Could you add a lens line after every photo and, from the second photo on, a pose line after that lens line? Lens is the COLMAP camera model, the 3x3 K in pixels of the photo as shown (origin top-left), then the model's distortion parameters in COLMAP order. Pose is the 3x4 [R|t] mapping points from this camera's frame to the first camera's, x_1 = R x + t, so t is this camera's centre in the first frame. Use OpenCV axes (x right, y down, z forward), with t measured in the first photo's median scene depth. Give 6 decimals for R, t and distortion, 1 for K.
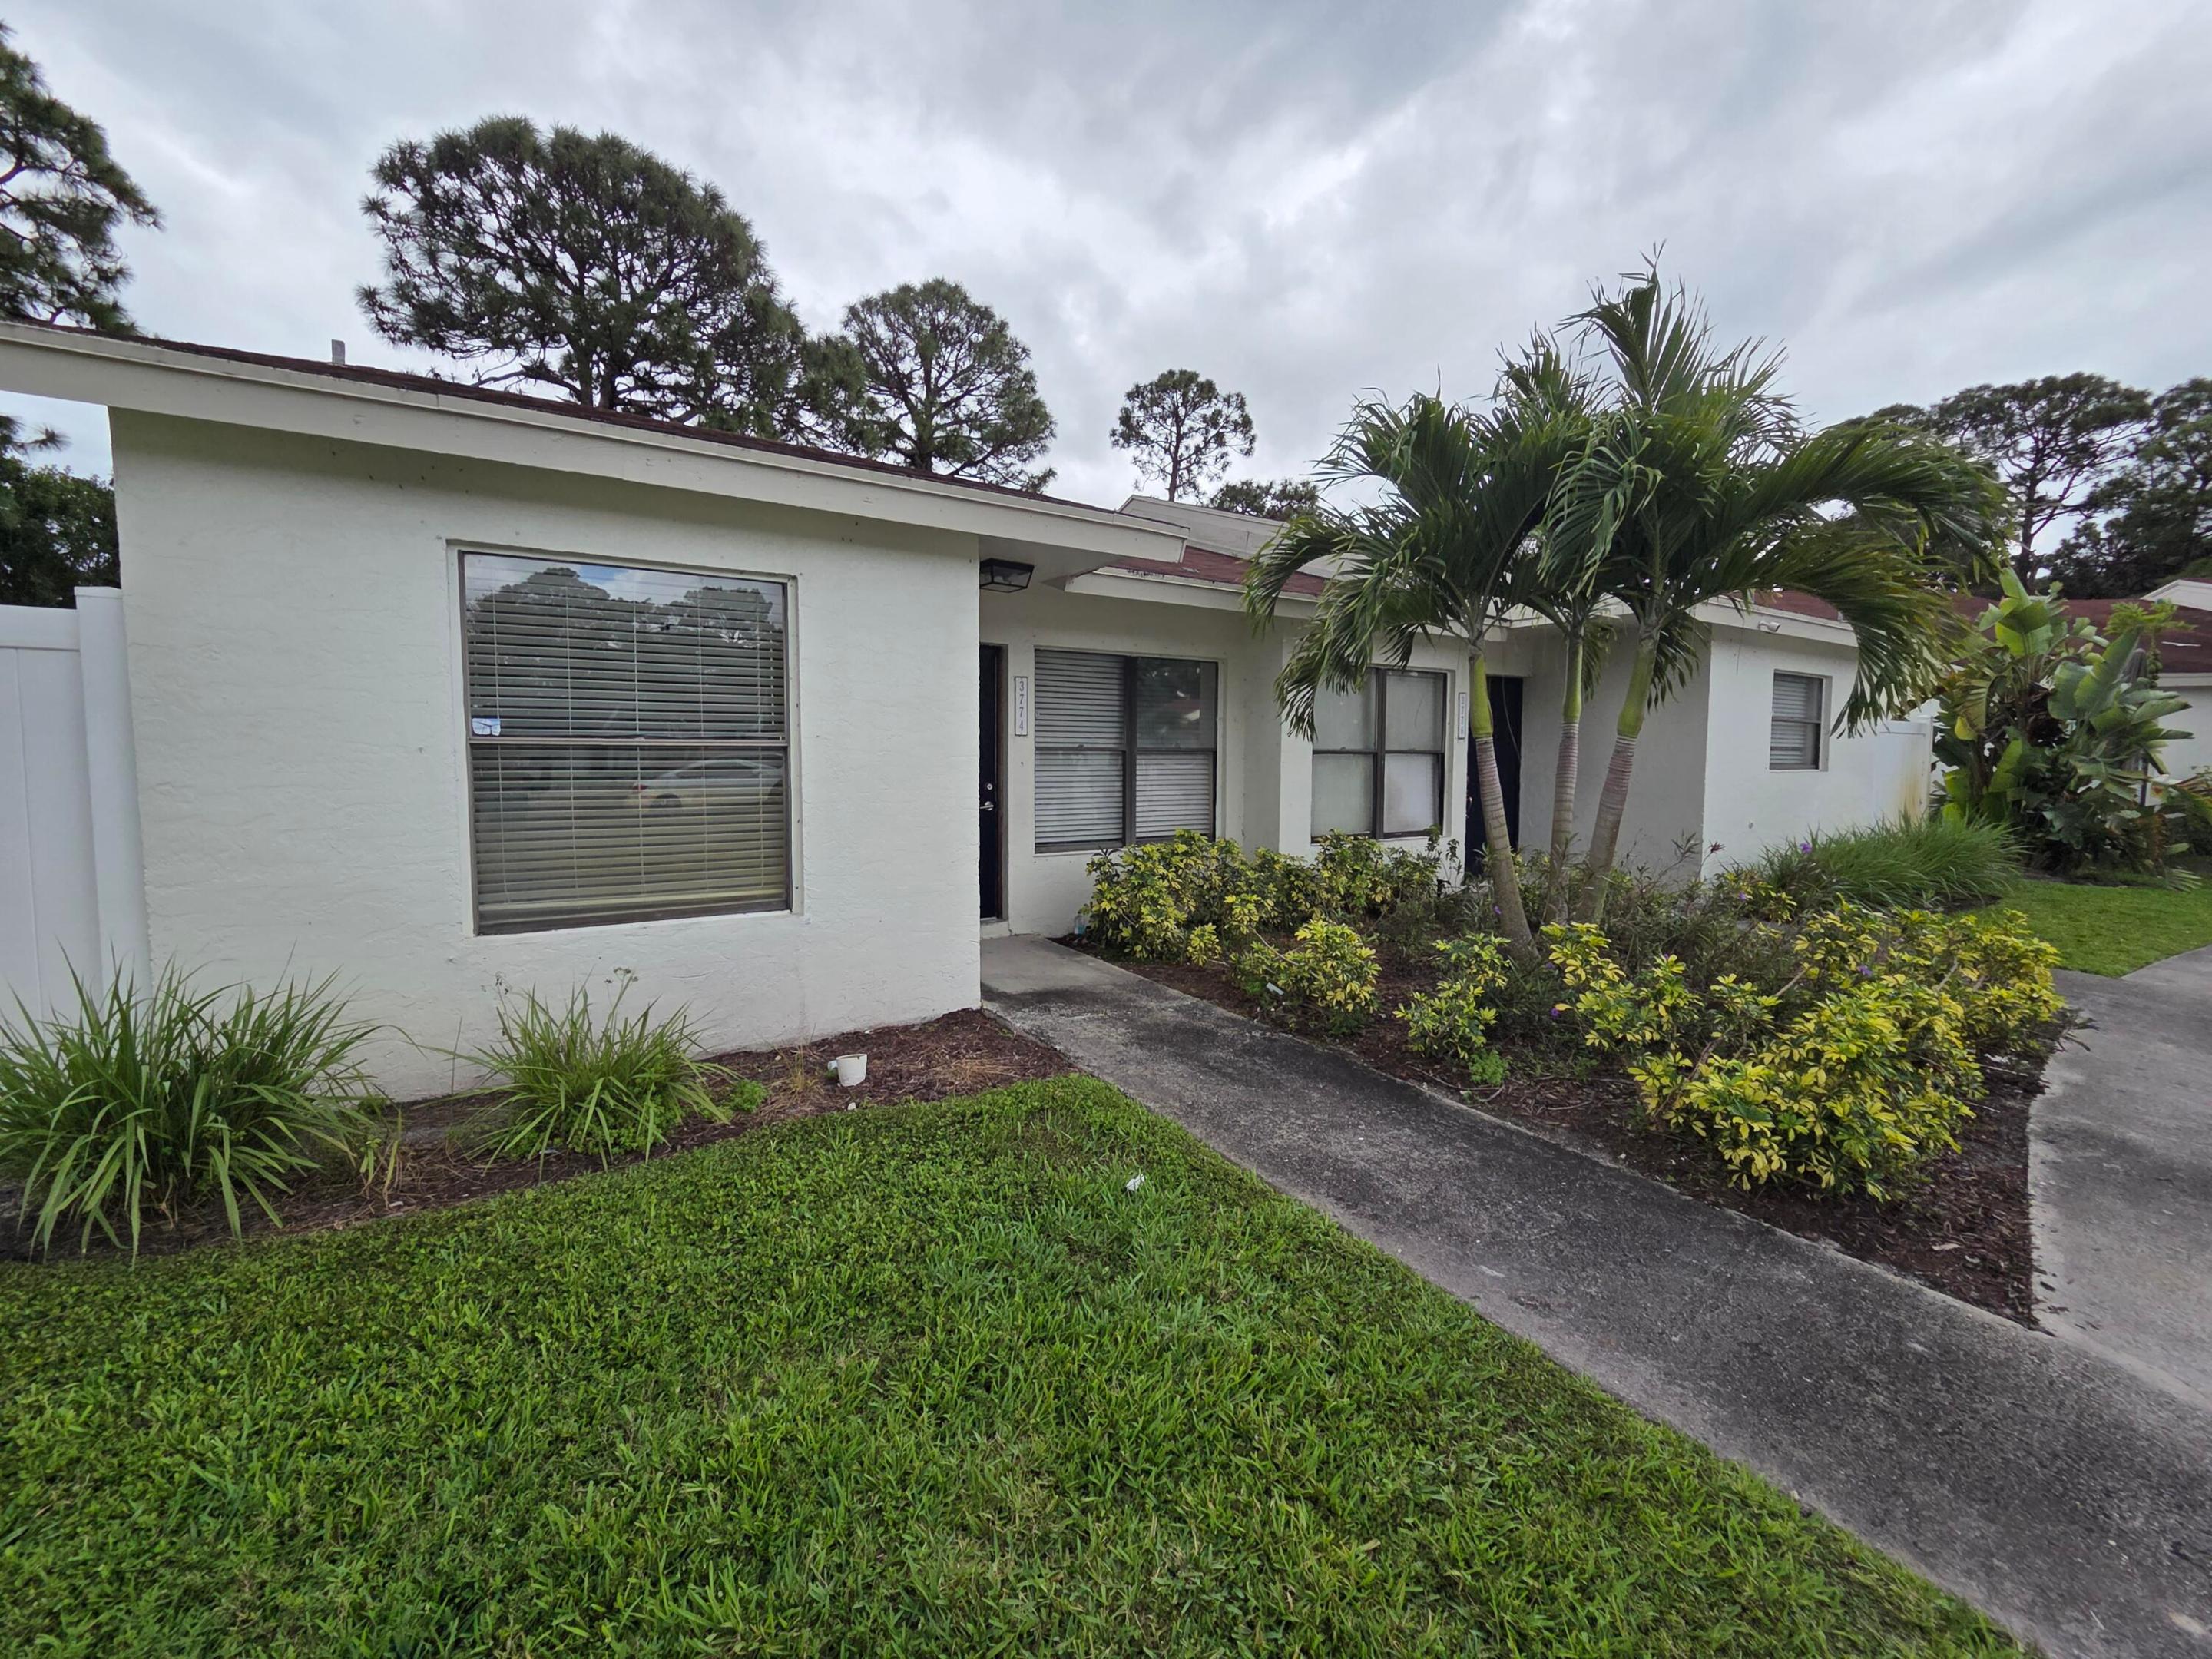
lens RADIAL K [[917.8, 0, 1100.8], [0, 917.8, 821.5], [0, 0, 1]] dist [-0.000791, -0.001110]
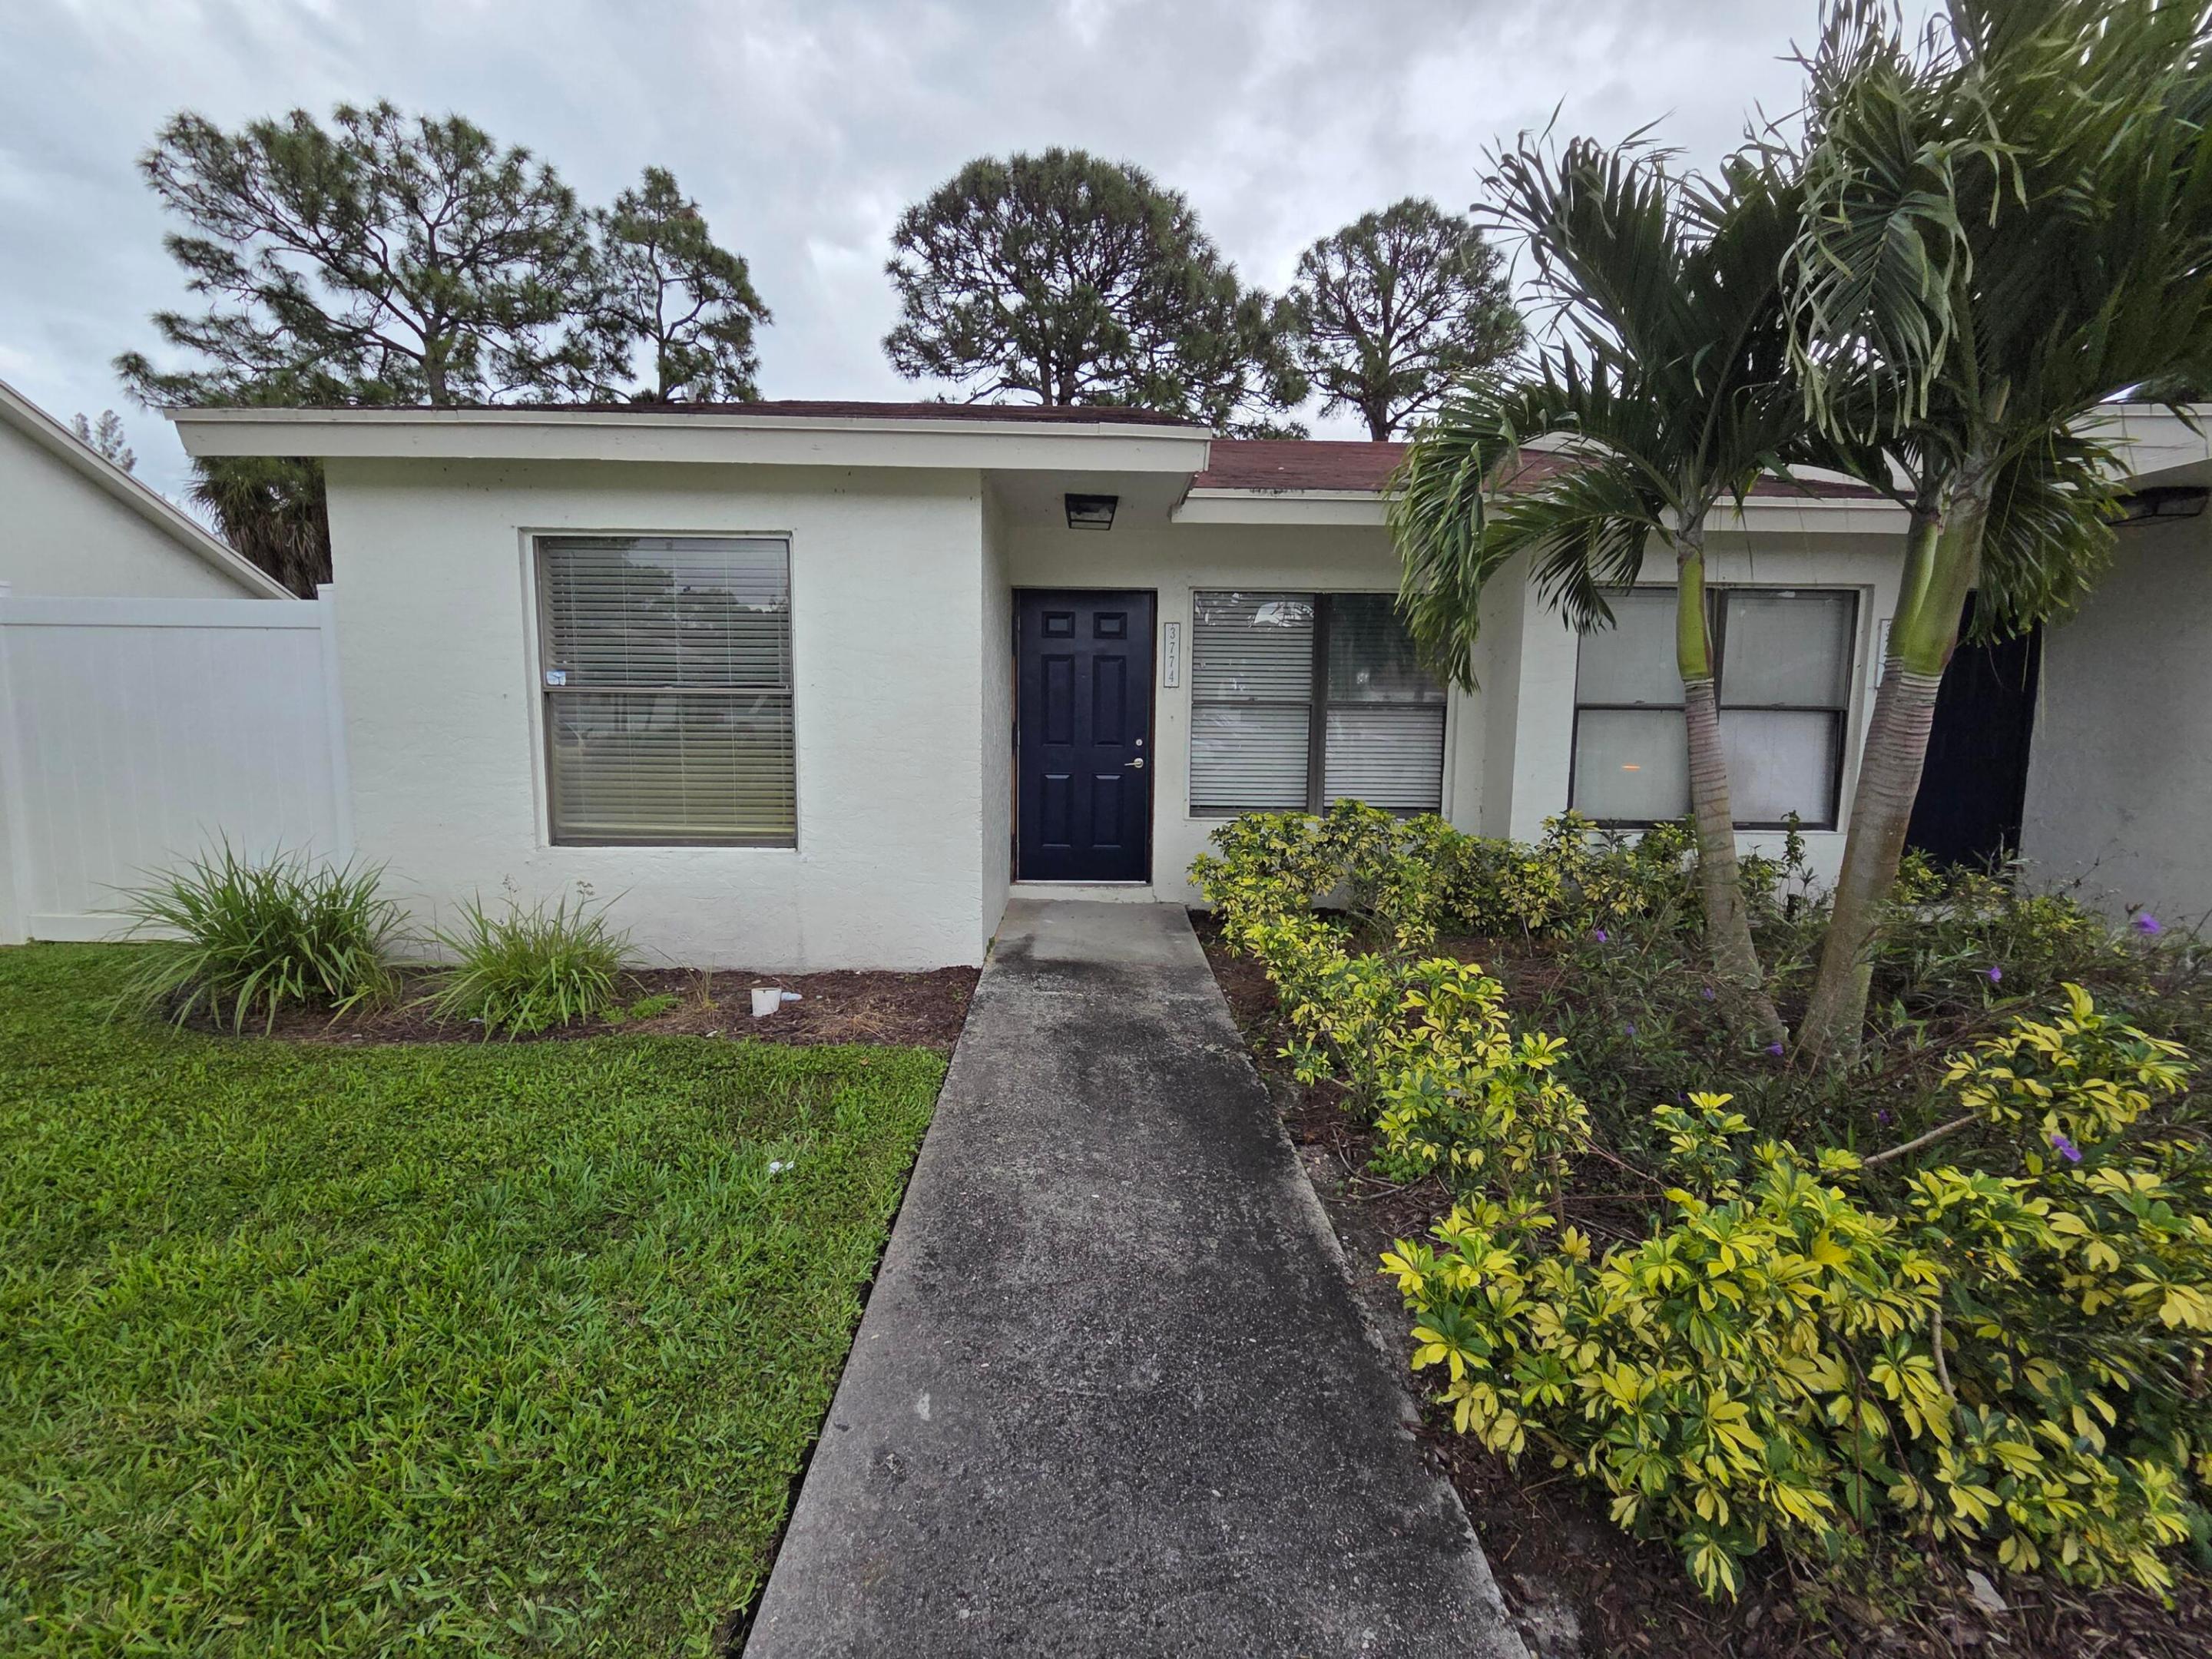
lens RADIAL K [[917.8, 0, 1100.8], [0, 917.8, 821.5], [0, 0, 1]] dist [-0.000791, -0.001110]
pose [[0.852490, 0.064186, -0.518789, 0.263700], [-0.044315, 0.997734, 0.050622, -0.002373], [0.520863, -0.020165, 0.853402, 0.139800]]
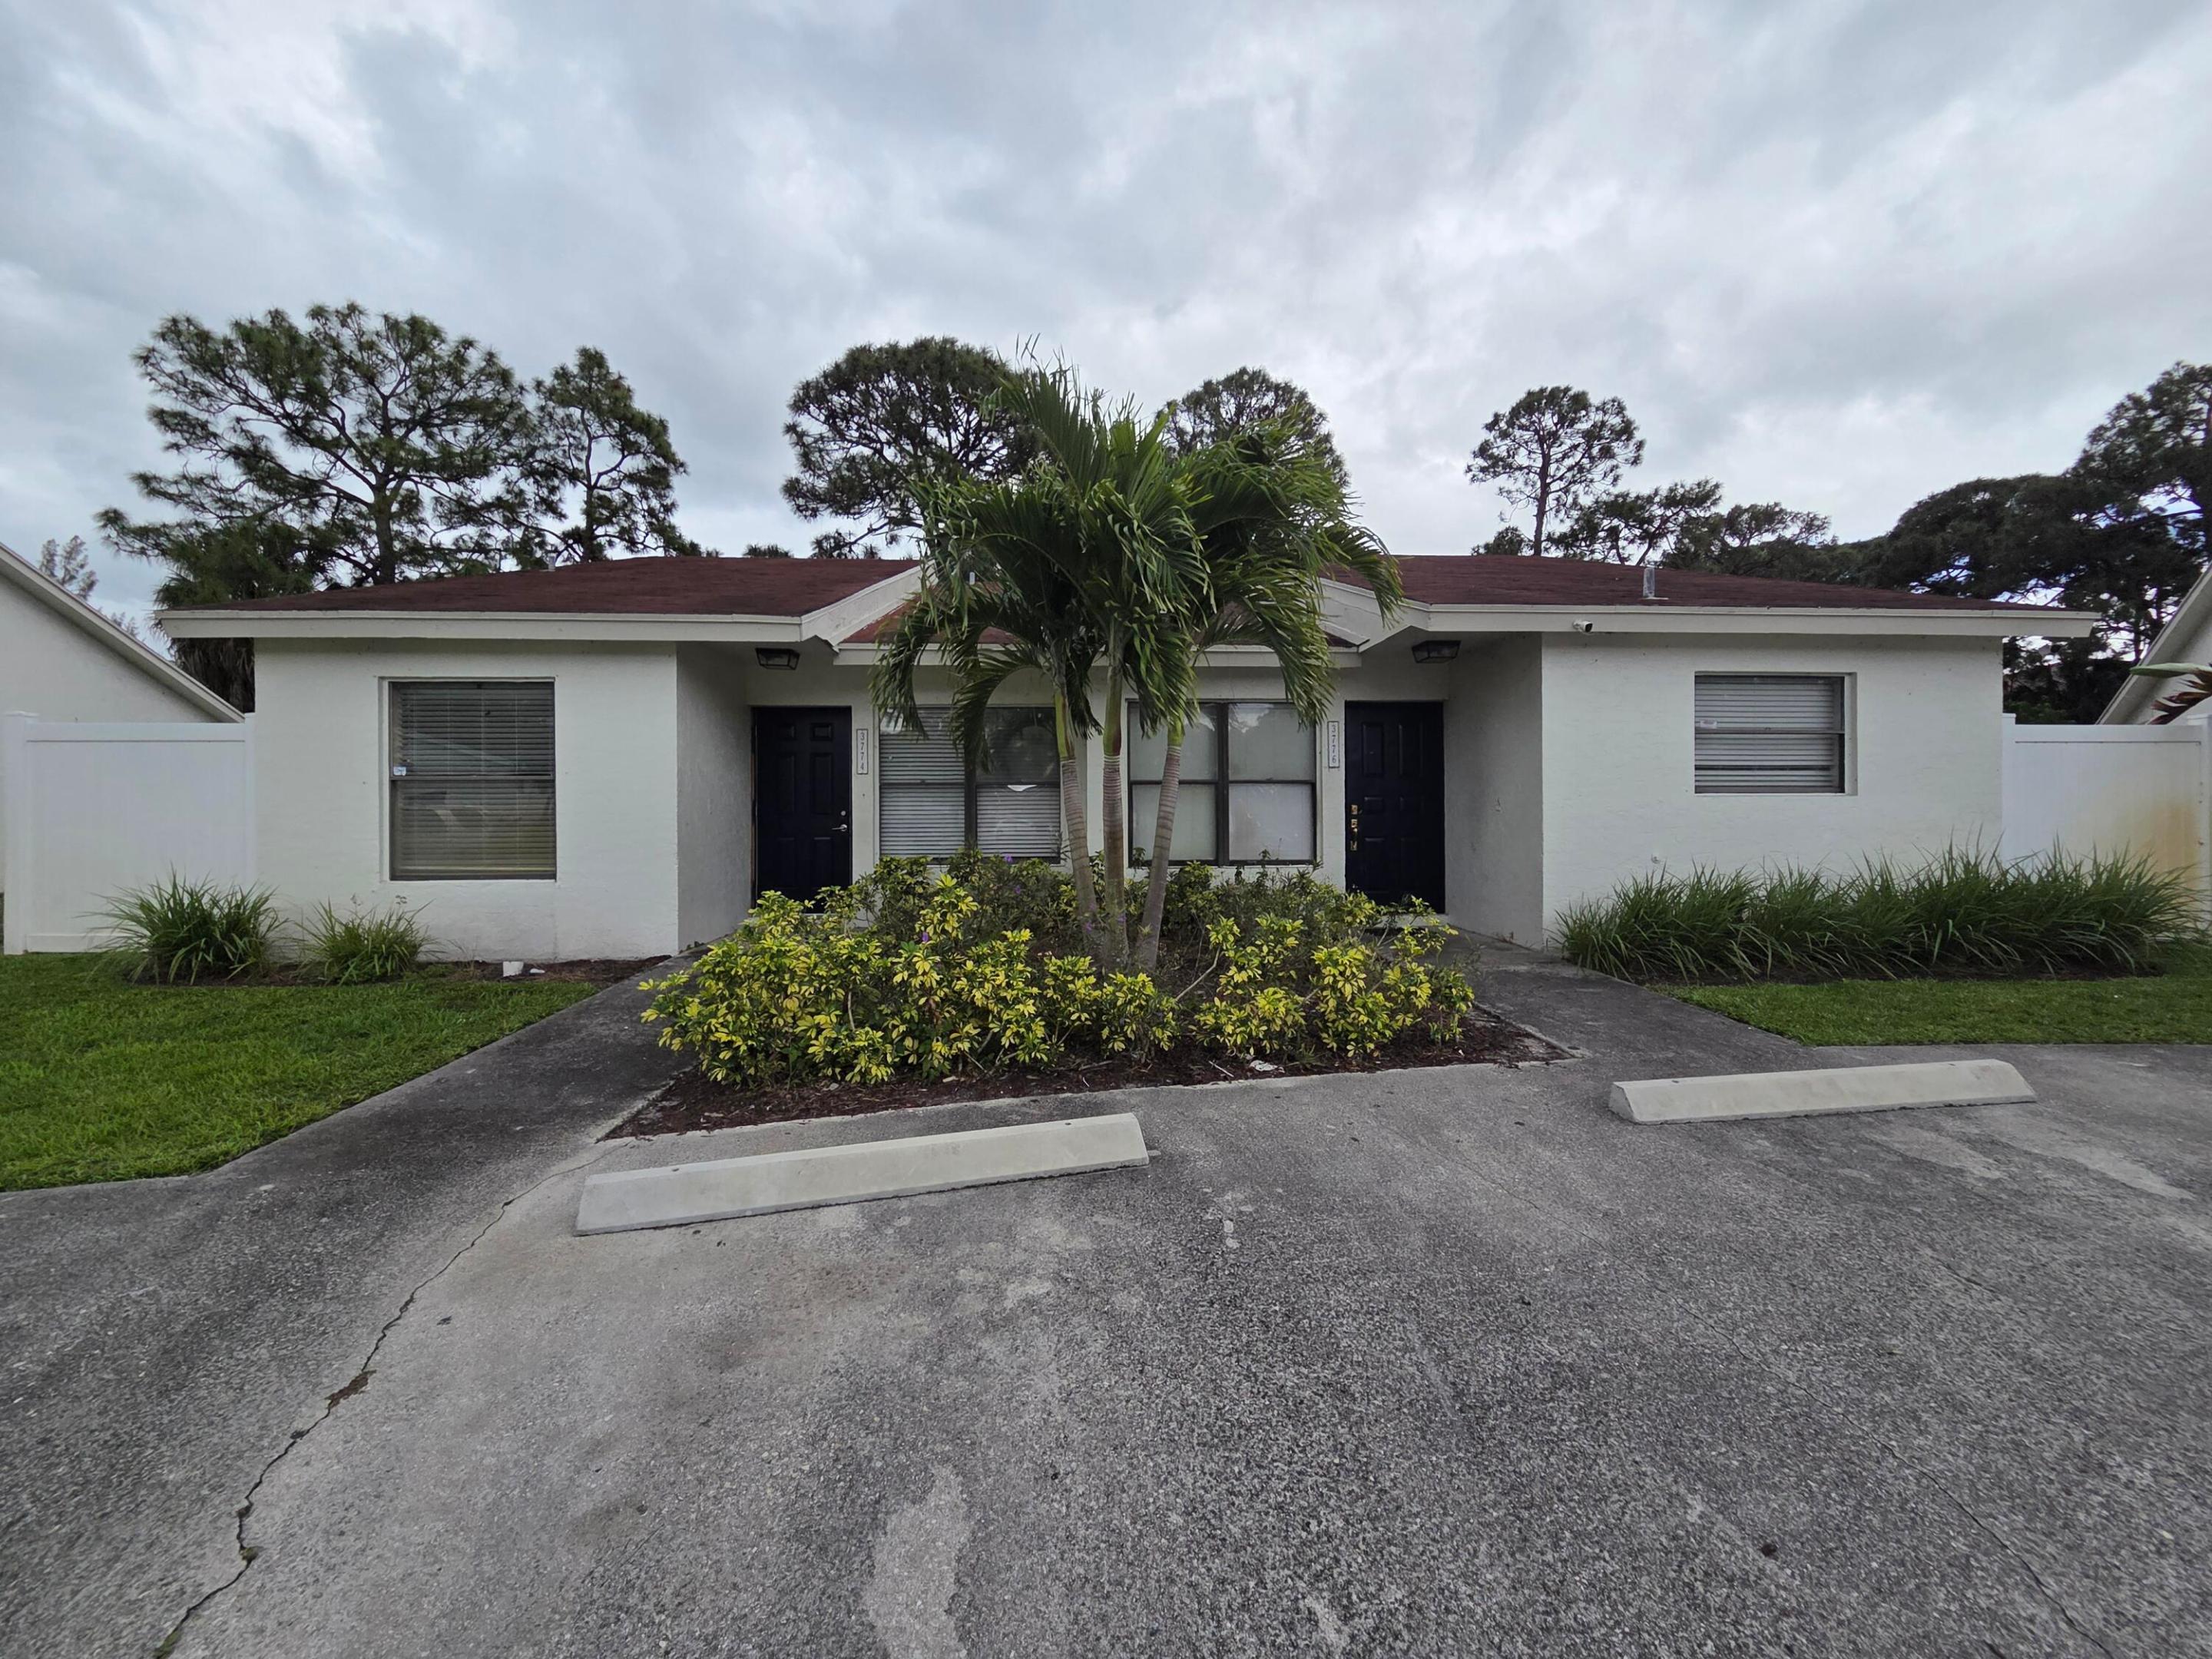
lens RADIAL K [[917.8, 0, 1100.8], [0, 917.8, 821.5], [0, 0, 1]] dist [-0.000791, -0.001110]
pose [[0.872140, -0.003477, -0.489244, 0.667426], [-0.027372, 0.998062, -0.055886, 0.029787], [0.488490, 0.062132, 0.870355, 0.023806]]
